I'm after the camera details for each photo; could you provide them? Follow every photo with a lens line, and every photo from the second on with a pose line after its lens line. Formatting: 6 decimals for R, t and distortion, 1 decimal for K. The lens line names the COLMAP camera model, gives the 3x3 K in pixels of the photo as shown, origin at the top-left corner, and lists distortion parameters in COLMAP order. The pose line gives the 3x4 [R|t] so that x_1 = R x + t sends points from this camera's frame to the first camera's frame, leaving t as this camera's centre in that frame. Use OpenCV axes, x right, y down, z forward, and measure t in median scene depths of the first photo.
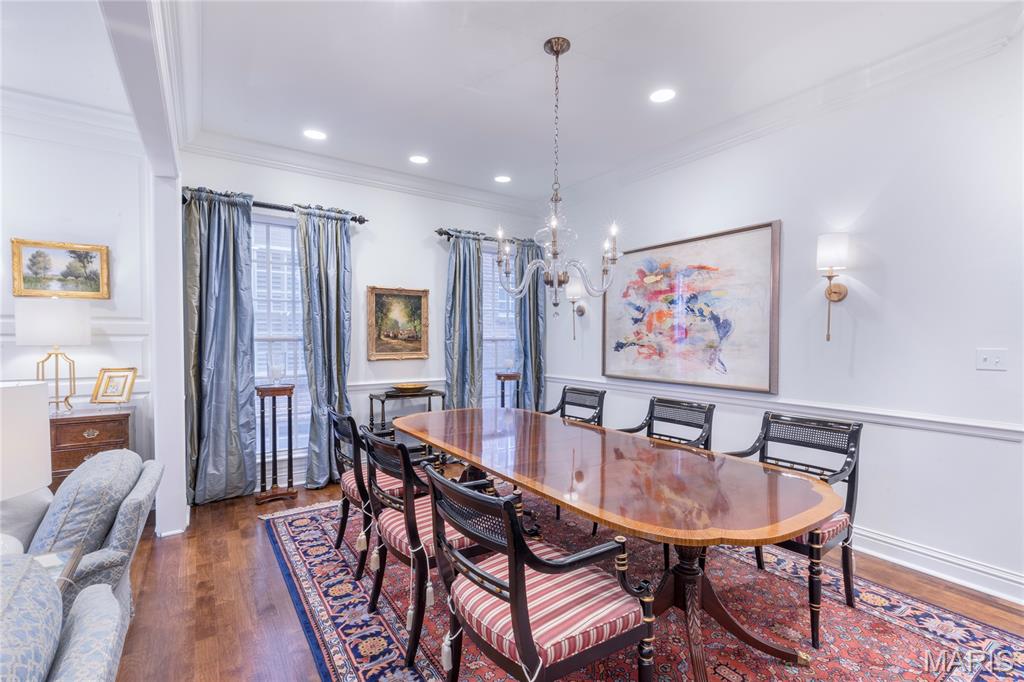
lens RADIAL K [[469.1, 0, 512.2], [0, 469.1, 347.0], [0, 0, 1]] dist [0.010821, -0.001029]
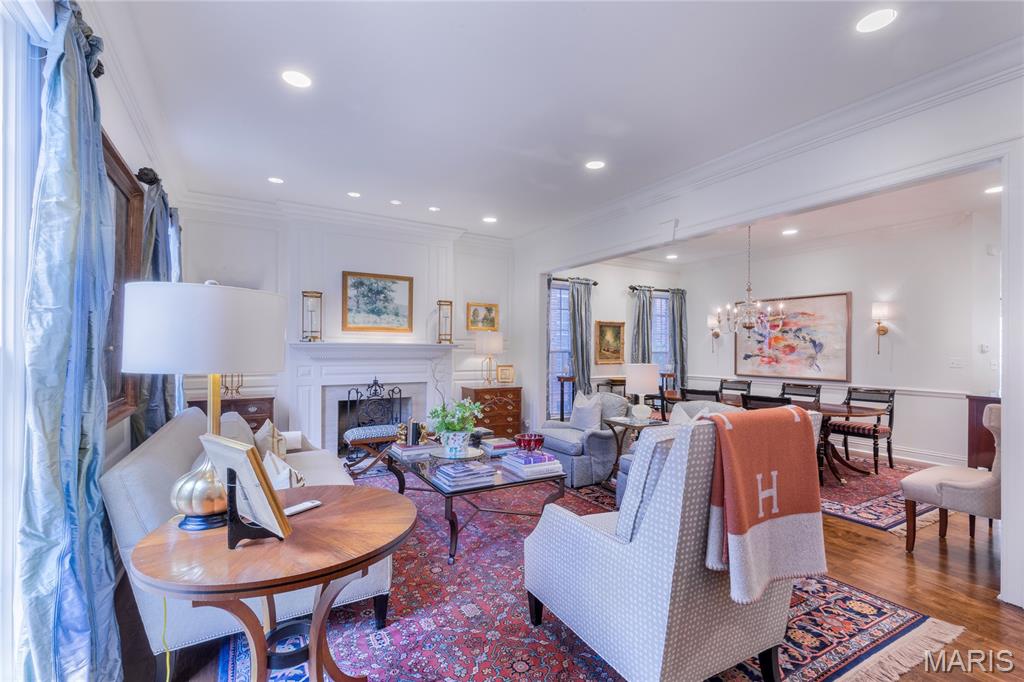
lens RADIAL K [[469.1, 0, 512.4], [0, 469.1, 341.1], [0, 0, 1]] dist [0.010821, -0.001029]
pose [[0.997940, 0.005770, -0.063897, -0.568859], [-0.008191, 0.999256, -0.037680, 0.014098], [0.063632, 0.038125, 0.997245, -0.829709]]
